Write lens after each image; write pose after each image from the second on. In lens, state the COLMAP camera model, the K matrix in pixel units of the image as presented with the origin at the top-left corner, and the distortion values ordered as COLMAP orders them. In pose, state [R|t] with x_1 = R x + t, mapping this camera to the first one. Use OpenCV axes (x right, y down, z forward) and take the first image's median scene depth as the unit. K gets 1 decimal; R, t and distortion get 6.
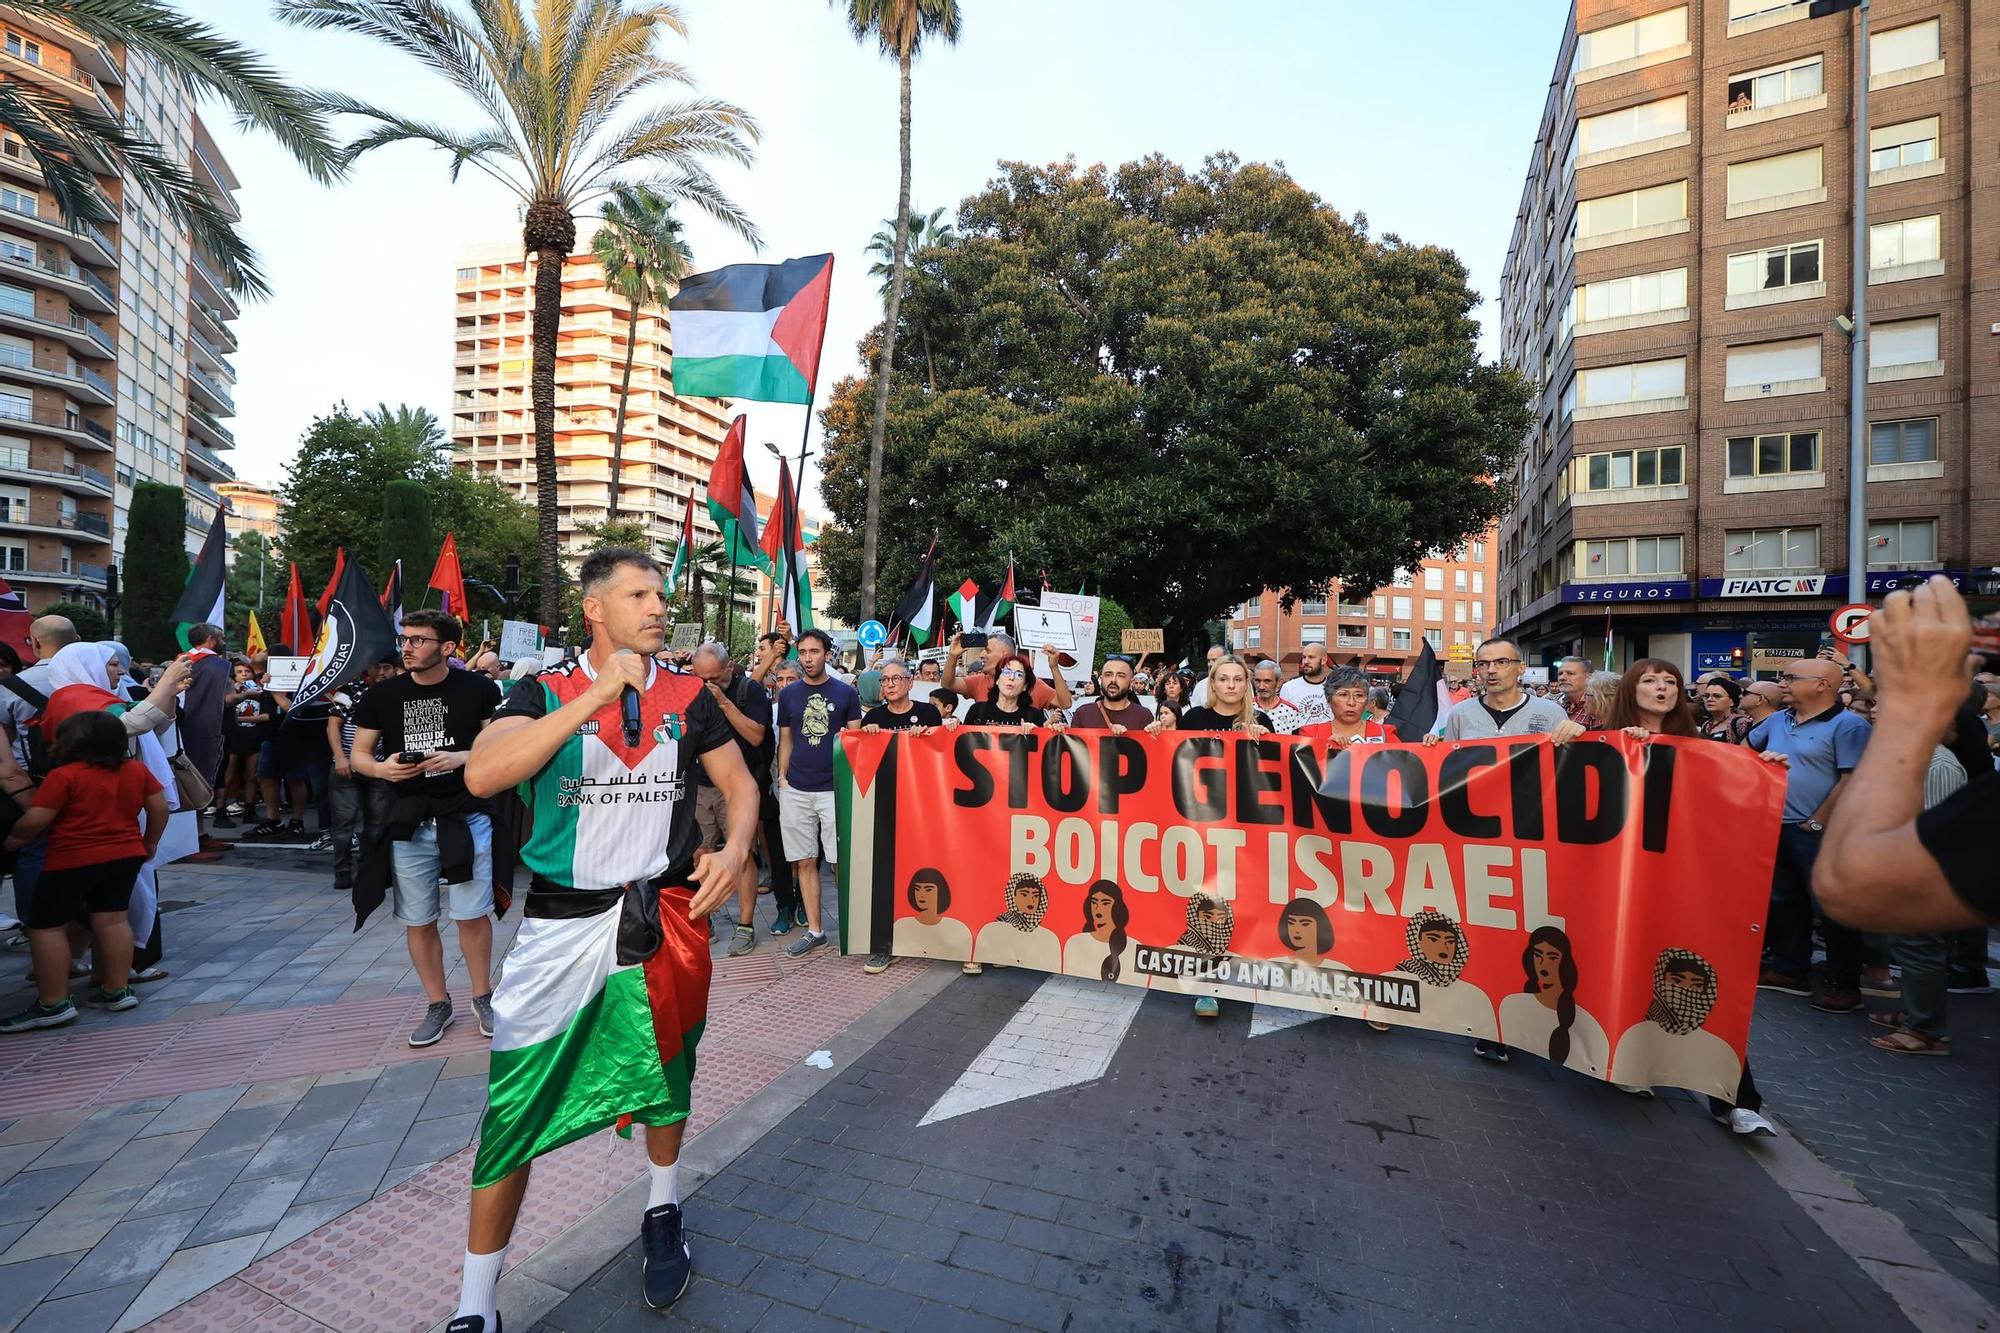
lens RADIAL K [[805.8, 0, 994.3], [0, 805.8, 669.5], [0, 0, 1]] dist [-0.000806, -0.000116]
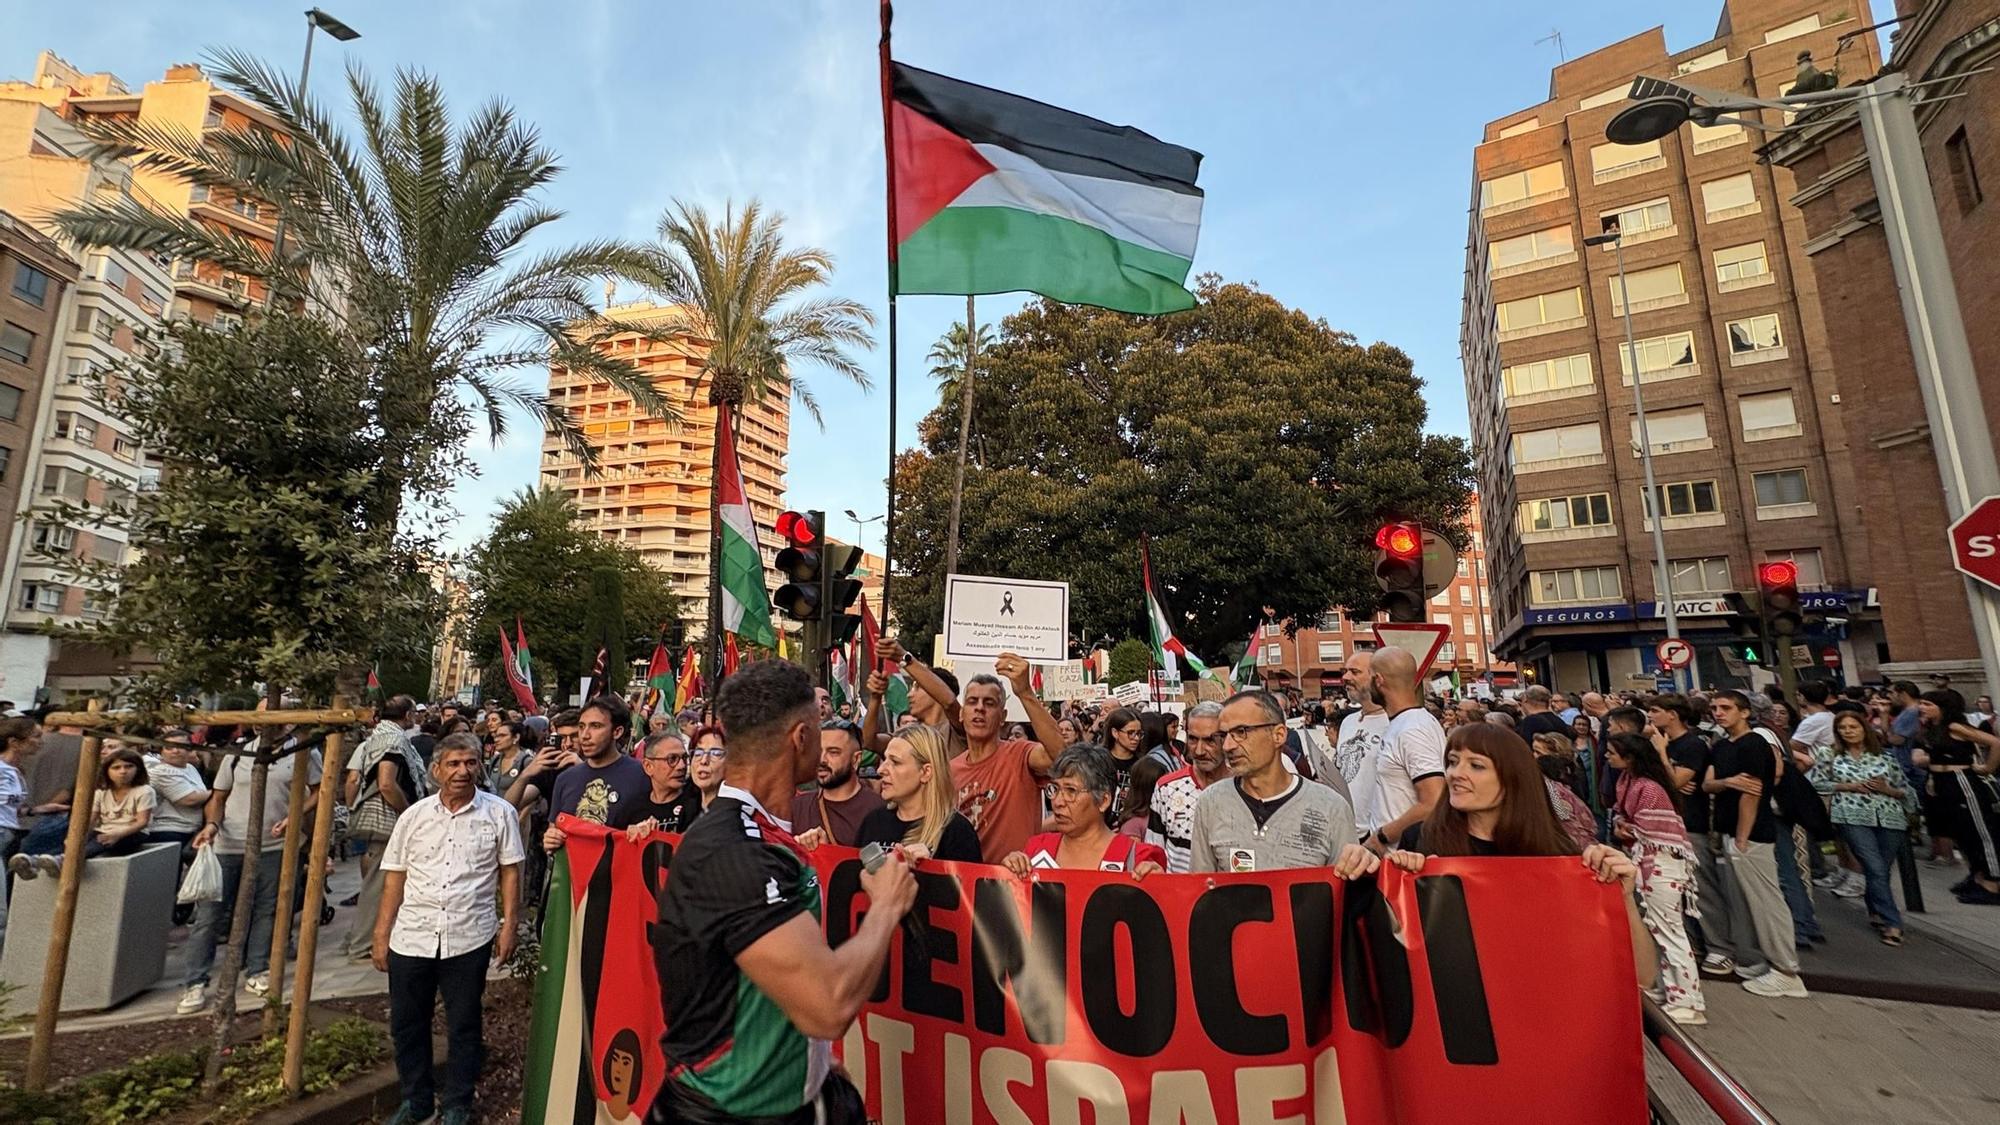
lens RADIAL K [[796.3, 0, 1000.0], [0, 796.3, 562.5], [0, 0, 1]] dist [-0.004053, -0.000117]
pose [[0.999157, -0.030369, -0.027641, -0.025480], [0.025707, 0.987472, -0.155688, -0.012802], [0.032022, 0.154846, 0.987419, -0.192863]]
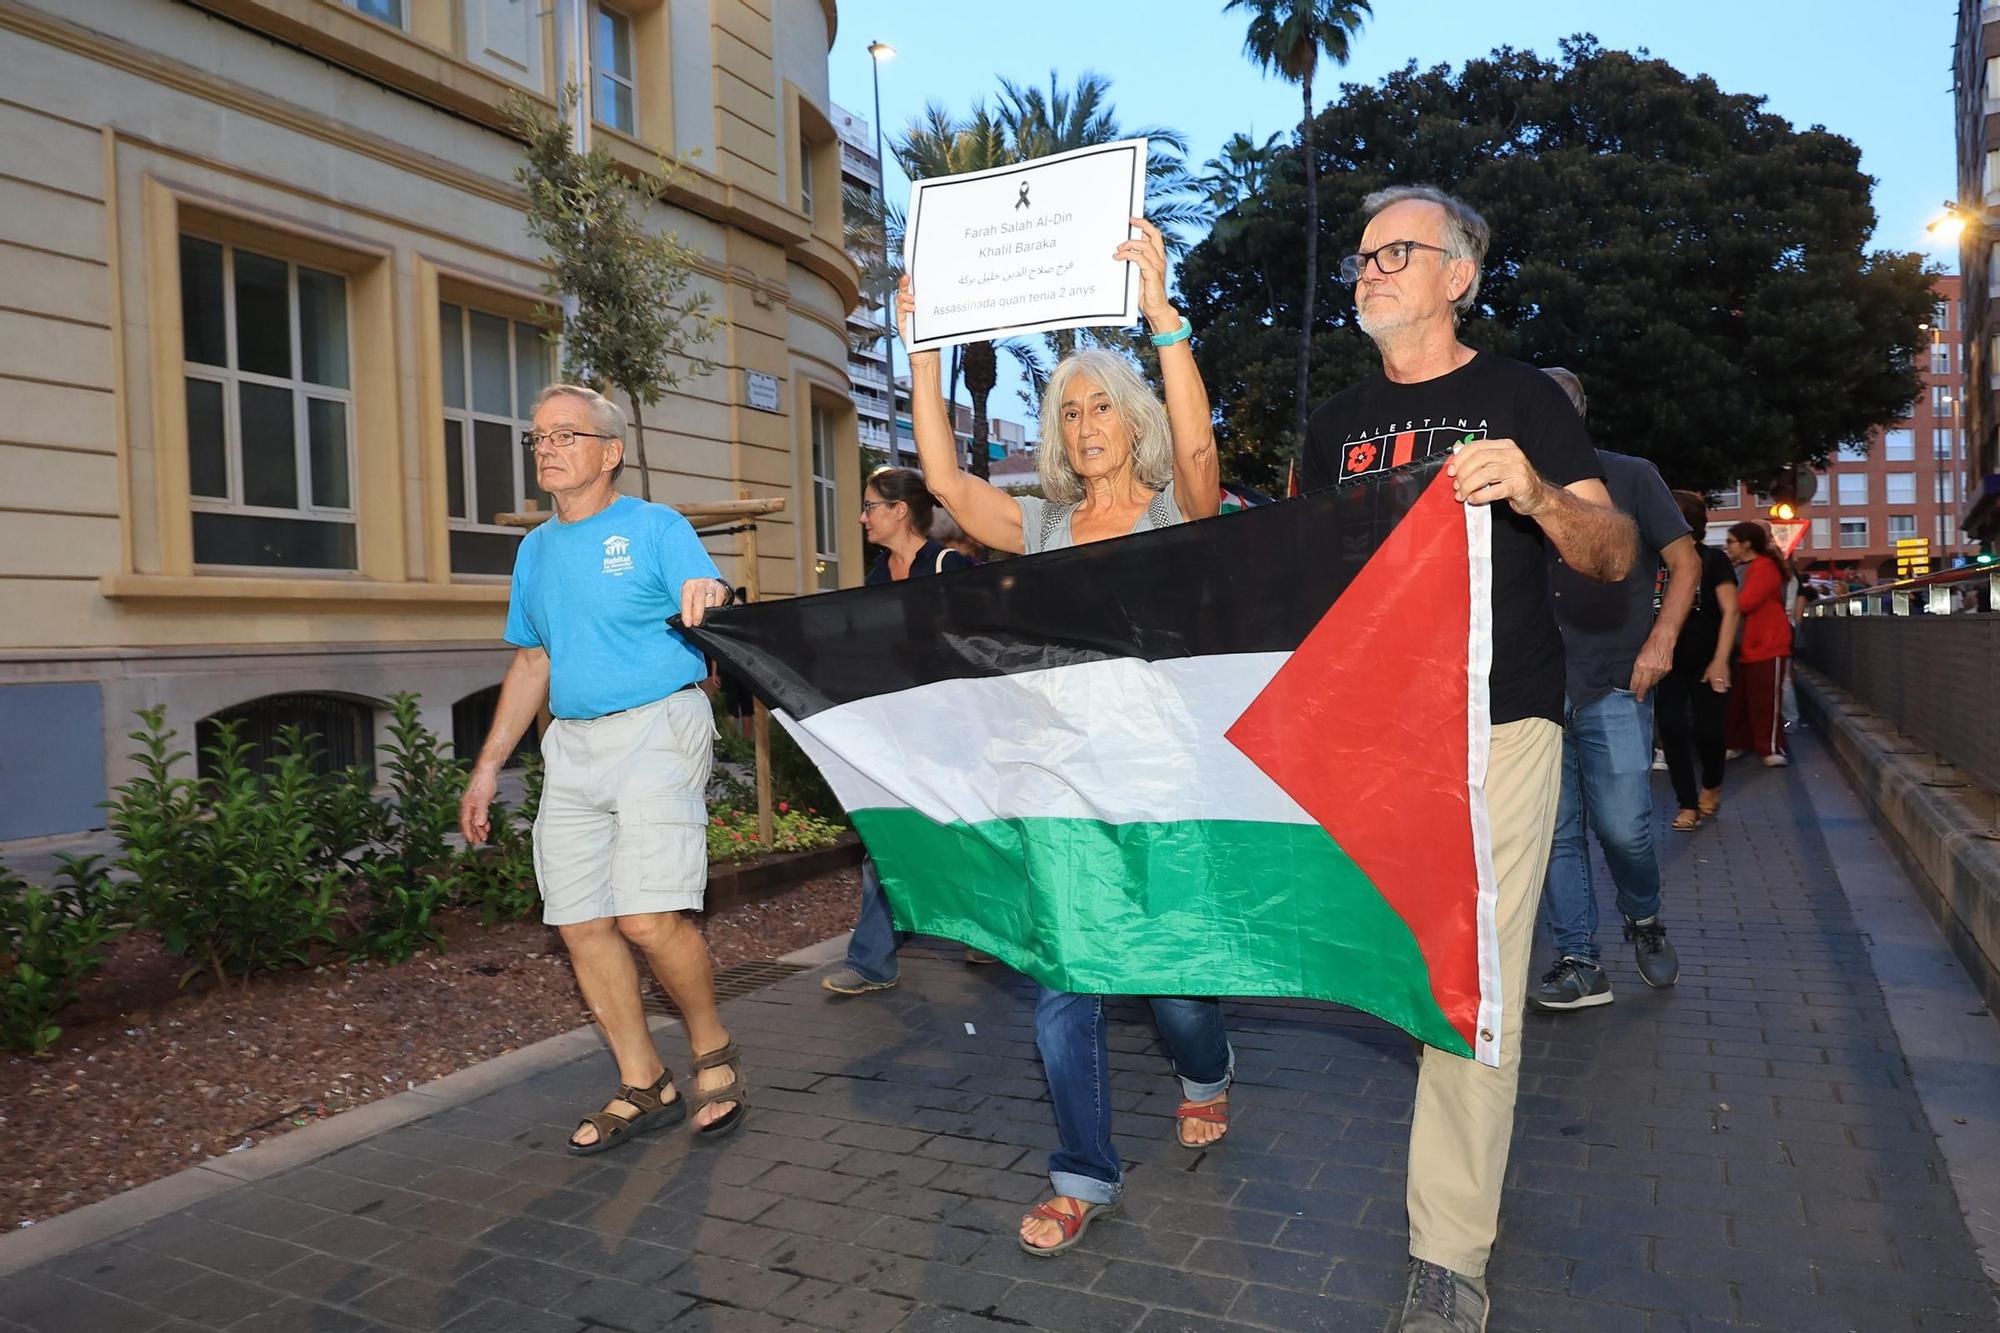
lens RADIAL K [[1291.3, 0, 987.8], [0, 1291.3, 659.7], [0, 0, 1]] dist [-0.003423, -0.001722]
pose [[0.986504, -0.052420, -0.155117, -0.229729], [0.057075, 0.998039, 0.025707, 0.004254], [0.153466, -0.034213, 0.987562, -0.700194]]
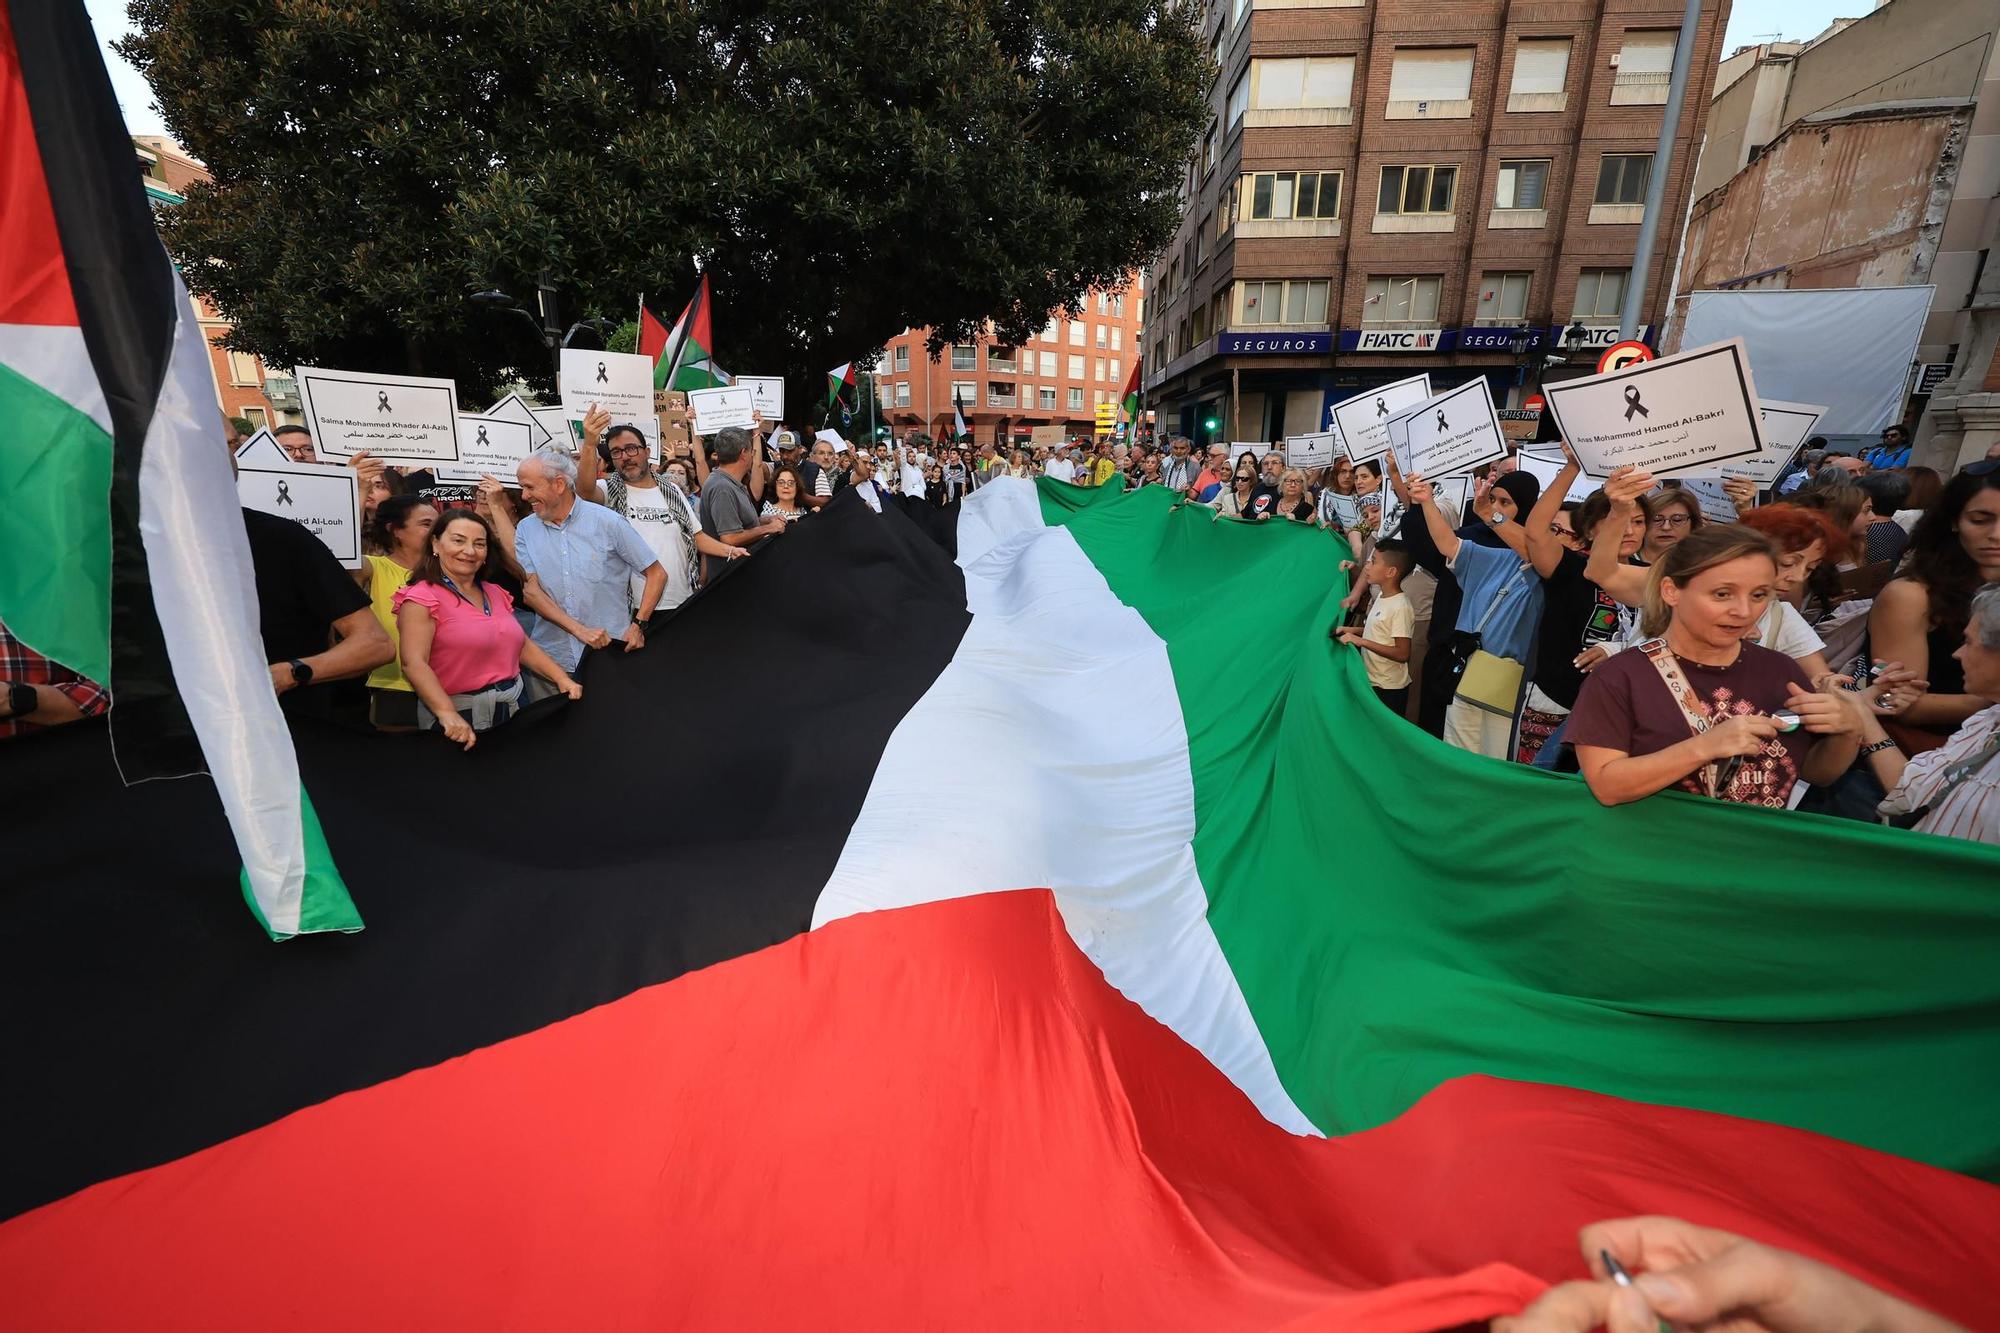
lens RADIAL K [[808.2, 0, 992.1], [0, 808.2, 667.8], [0, 0, 1]] dist [0.001084, -0.000009]
pose [[0.916426, -0.120292, 0.381698, 0.081642], [0.008790, 0.959578, 0.281306, -0.001386], [-0.400107, -0.254441, 0.880440, 0.217665]]
